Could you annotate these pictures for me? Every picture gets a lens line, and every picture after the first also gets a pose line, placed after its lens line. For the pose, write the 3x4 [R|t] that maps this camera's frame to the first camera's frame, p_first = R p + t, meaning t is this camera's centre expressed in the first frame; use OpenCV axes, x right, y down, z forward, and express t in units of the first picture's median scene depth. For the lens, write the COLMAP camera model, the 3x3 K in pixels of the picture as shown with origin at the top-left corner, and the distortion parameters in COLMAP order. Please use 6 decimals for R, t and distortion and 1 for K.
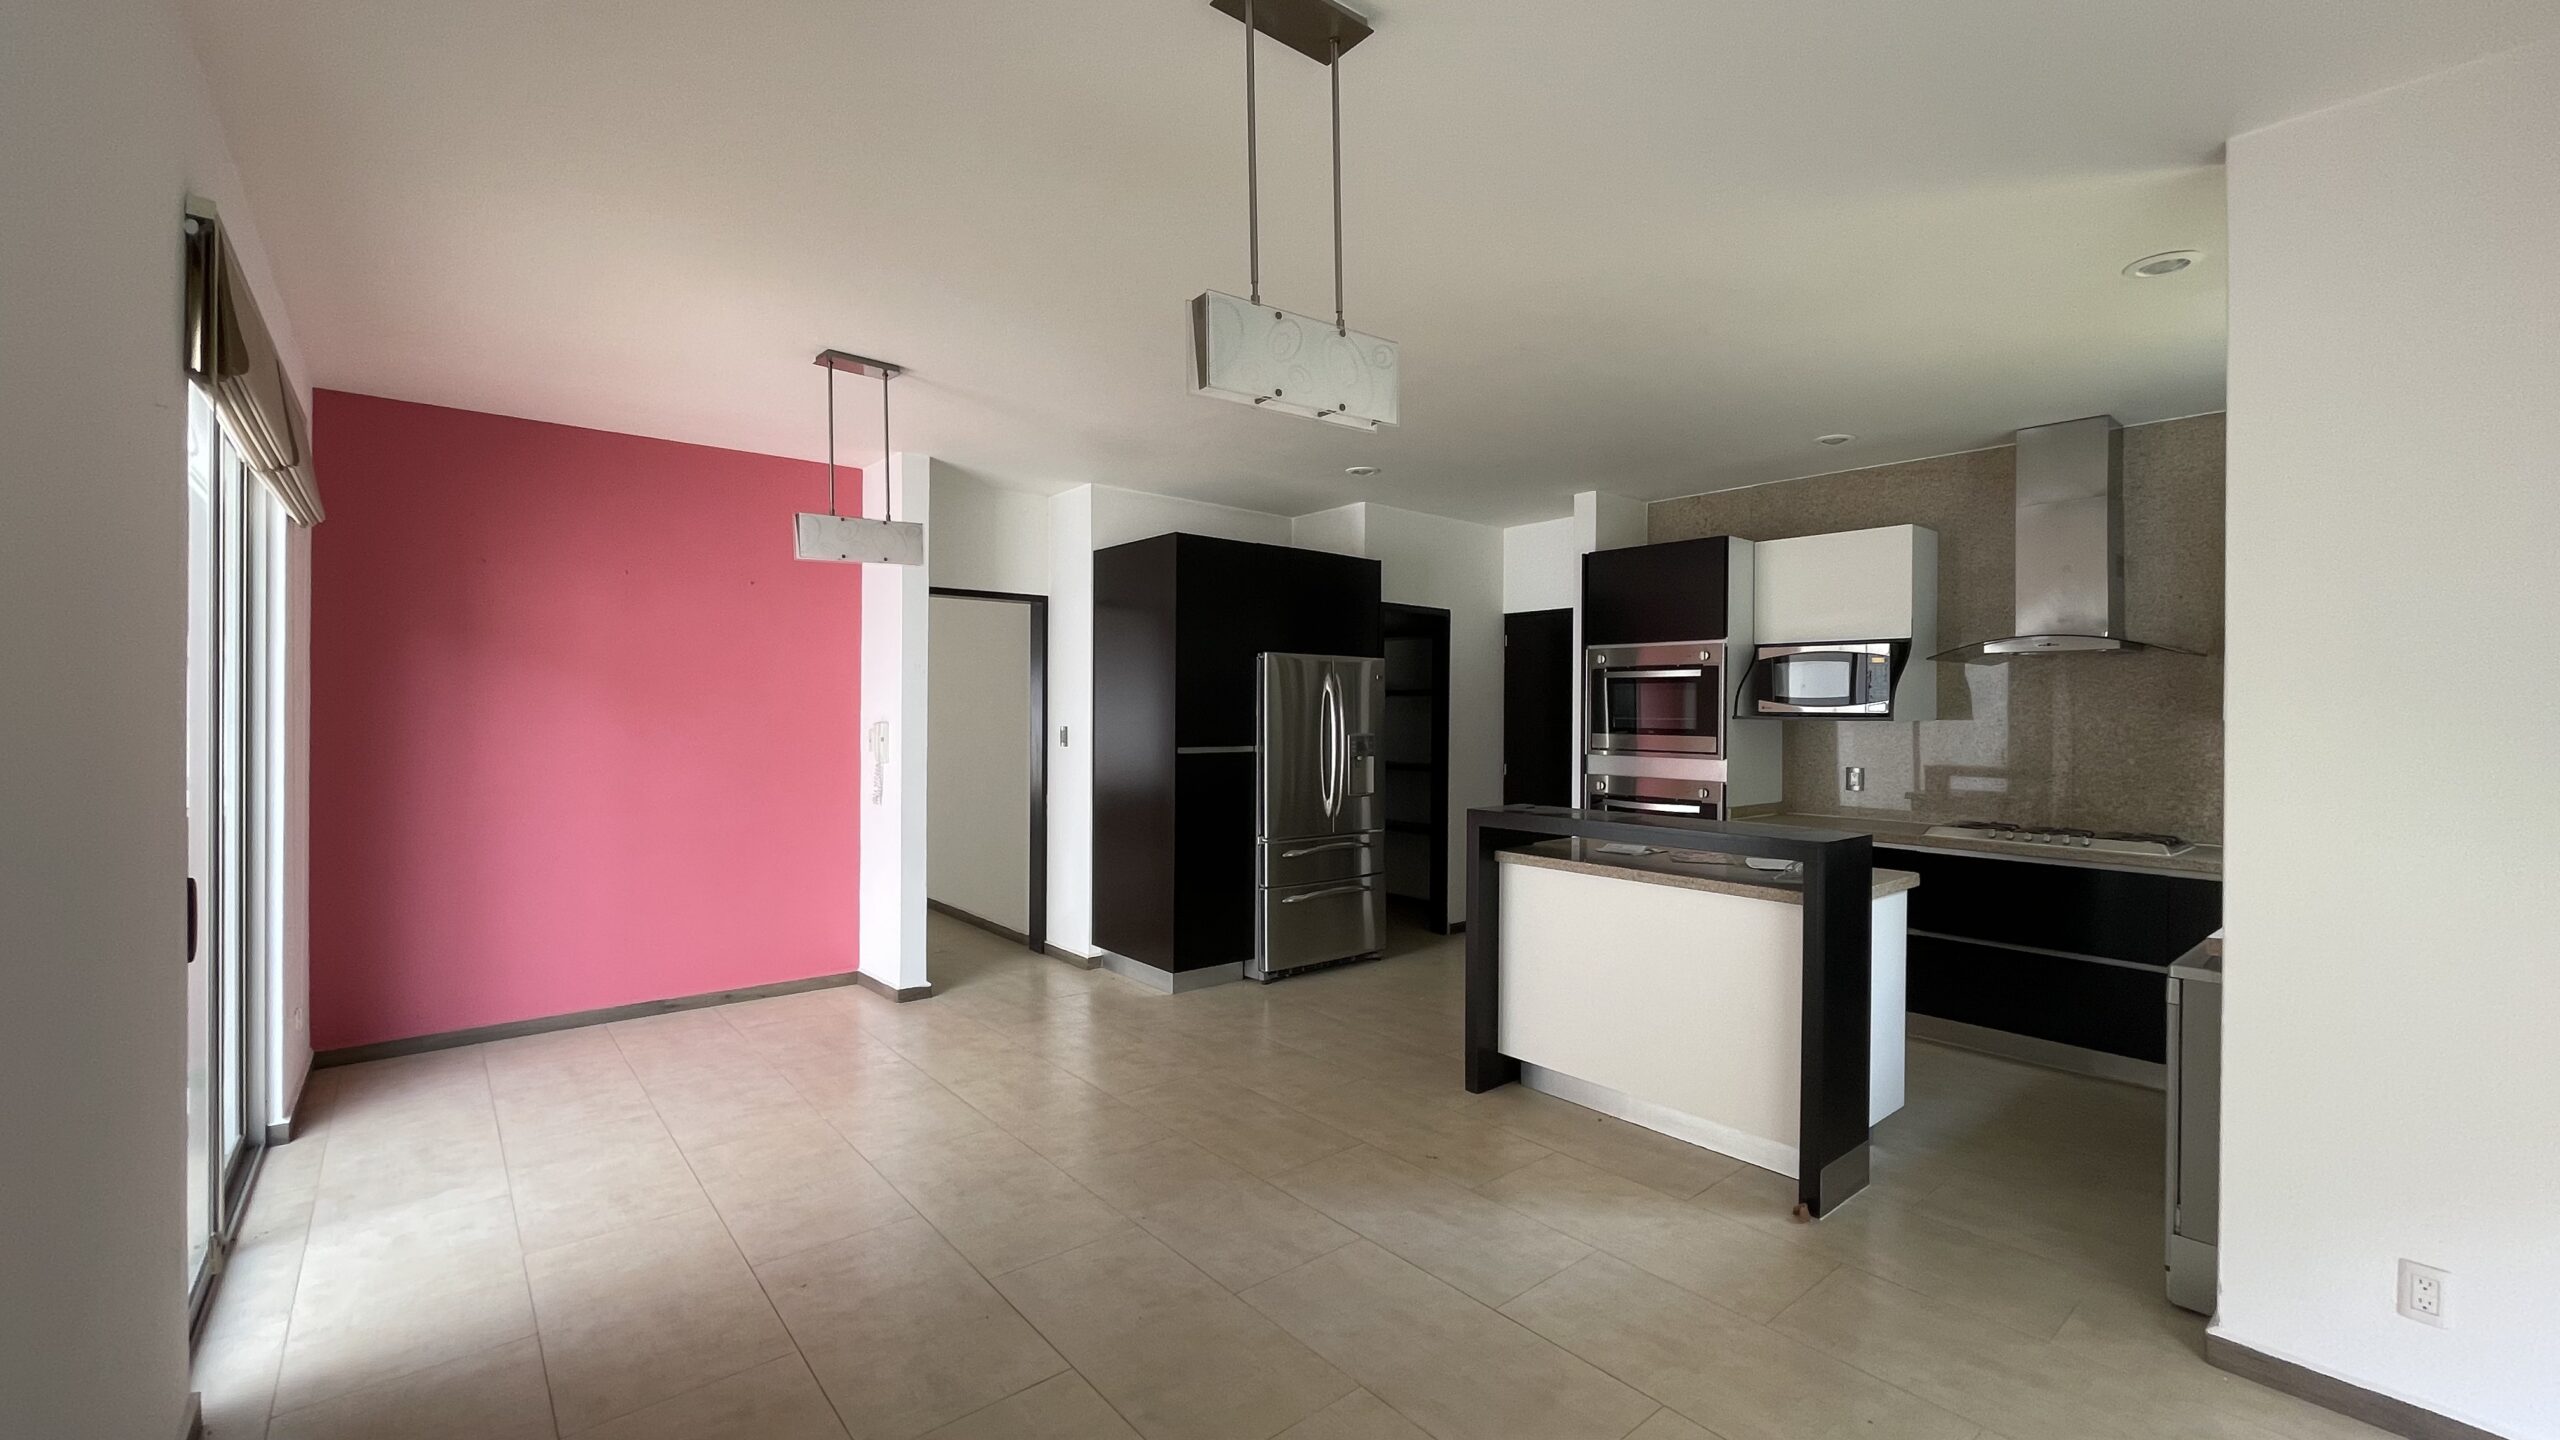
lens RADIAL K [[1037.7, 0, 1274.2], [0, 1037.7, 718.6], [0, 0, 1]] dist [0.001102, -0.000162]
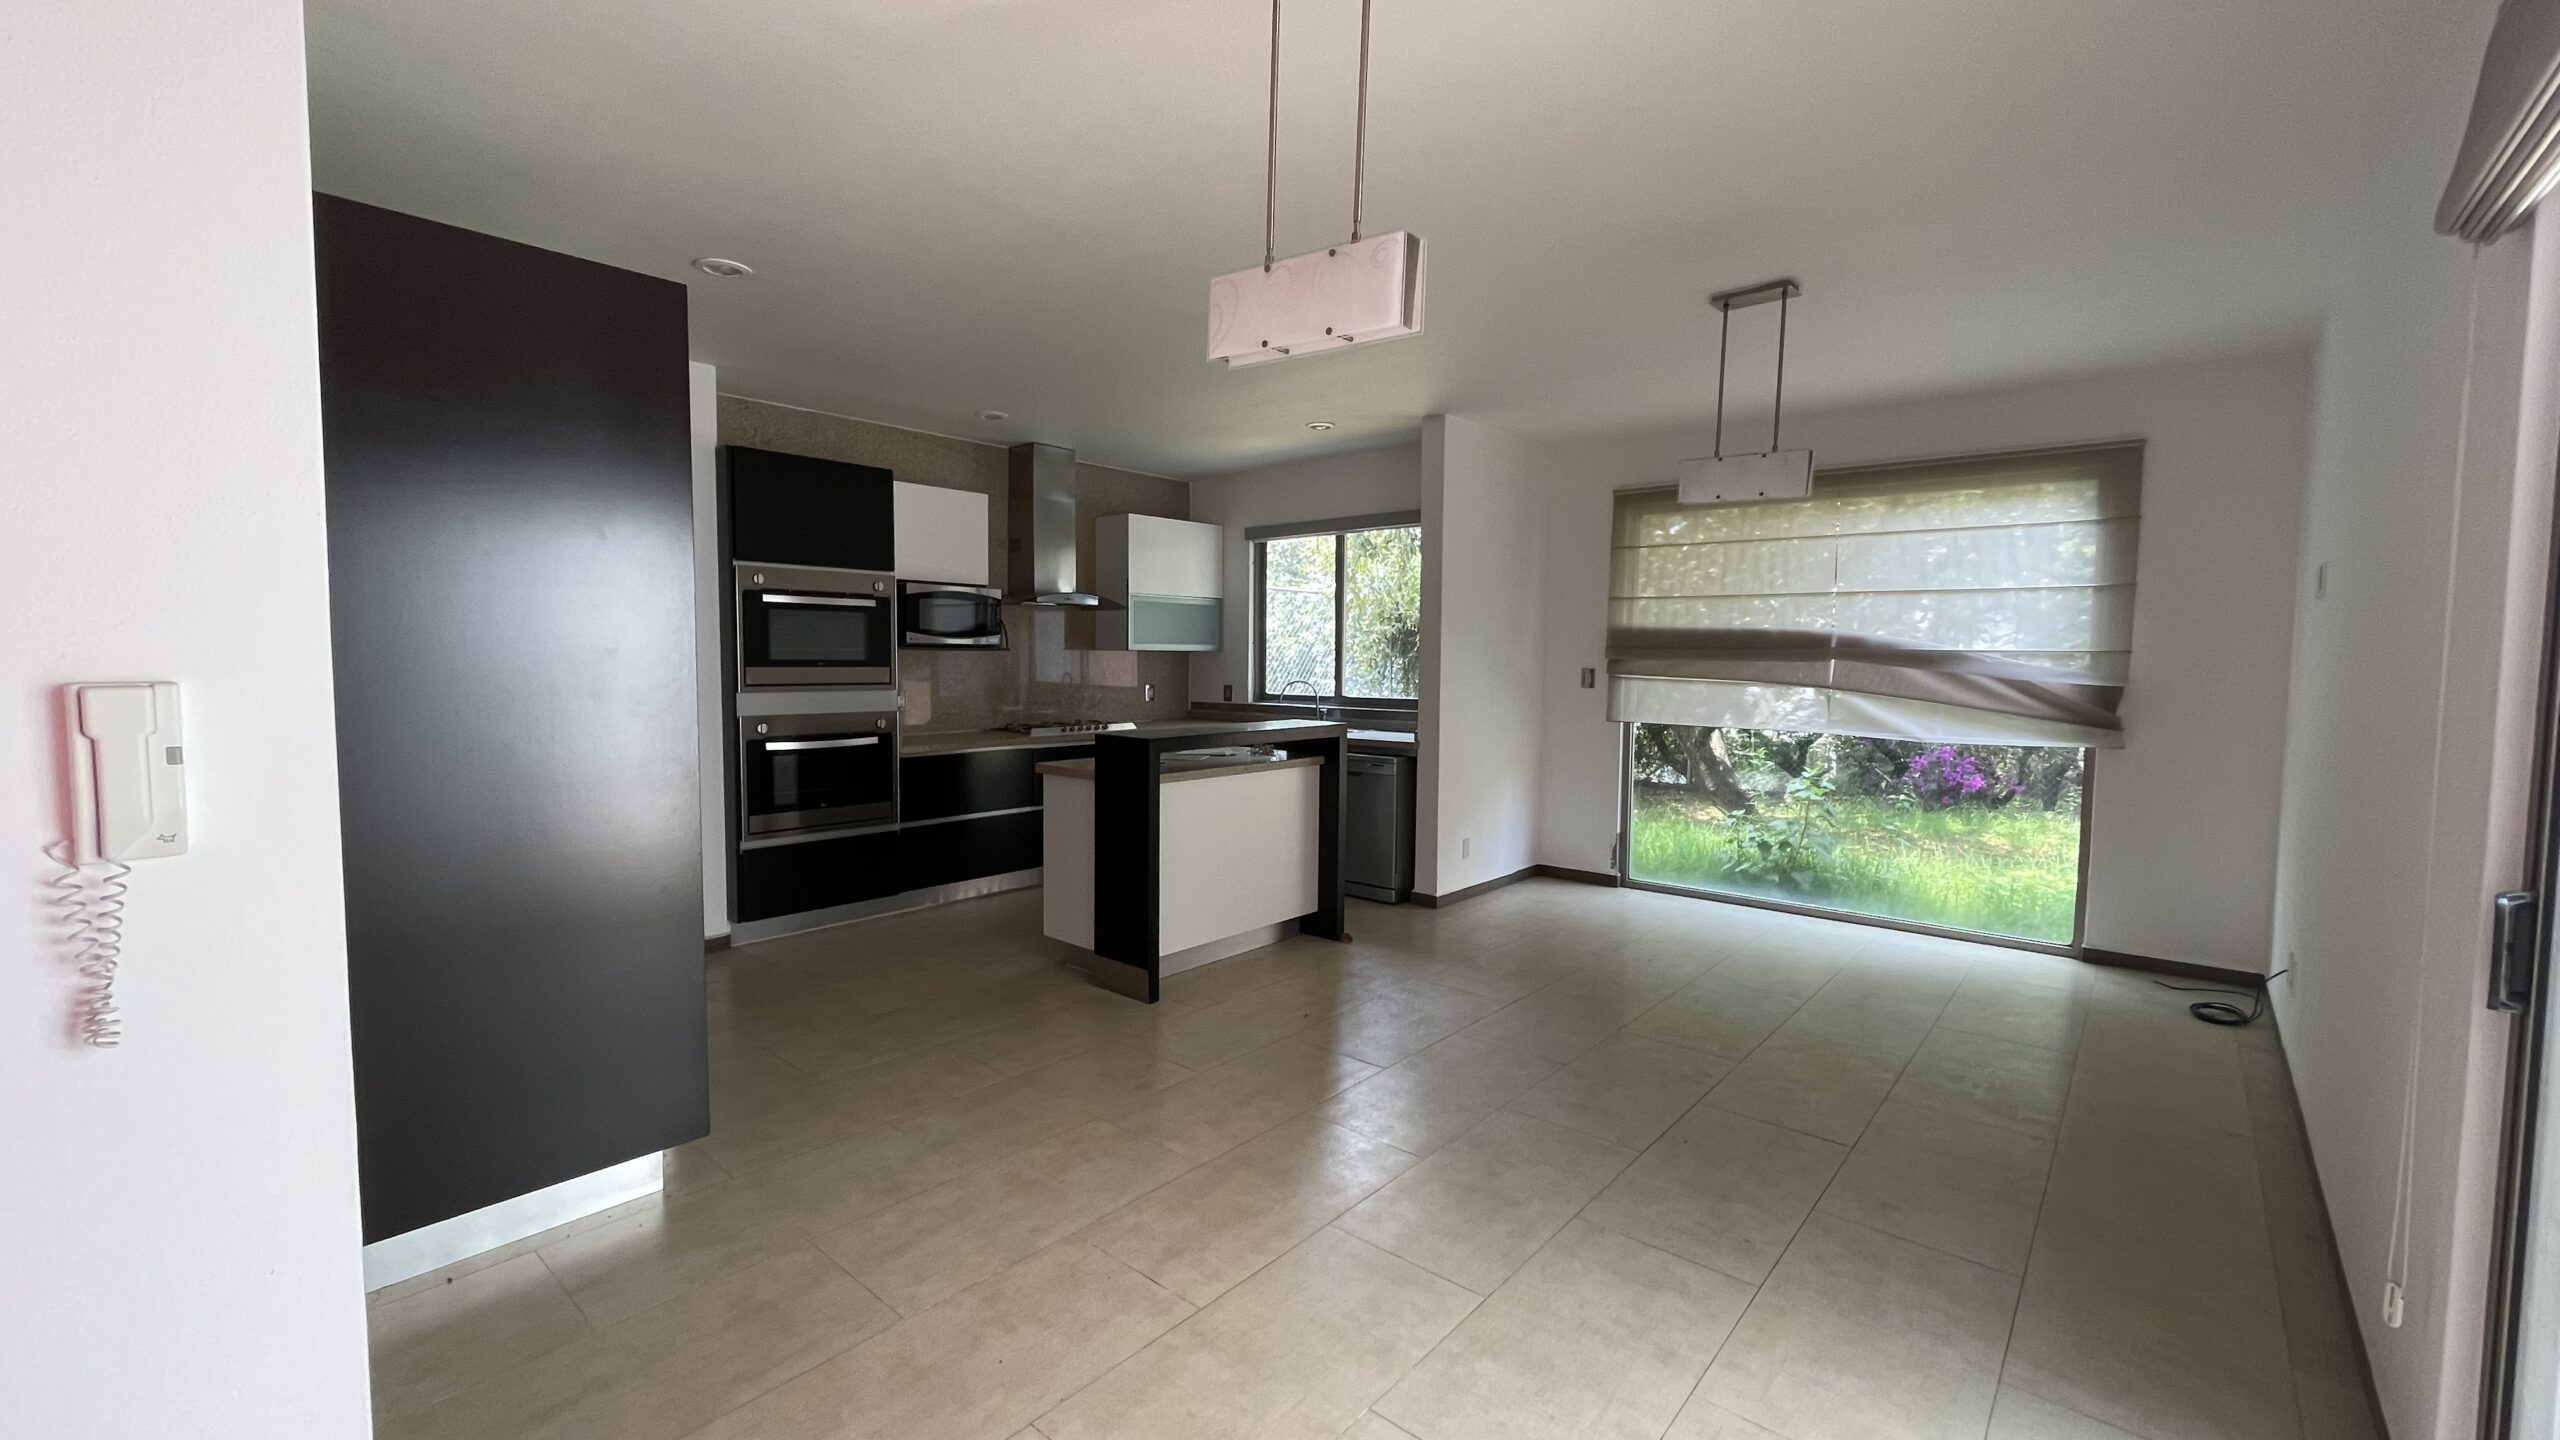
lens RADIAL K [[1037.7, 0, 1275.2], [0, 1037.7, 711.1], [0, 0, 1]] dist [0.001102, -0.000162]
pose [[-0.167672, -0.064020, 0.983762, -0.721551], [-0.004898, 0.997931, 0.064107, -0.007300], [-0.985831, 0.005930, -0.167639, 0.880769]]
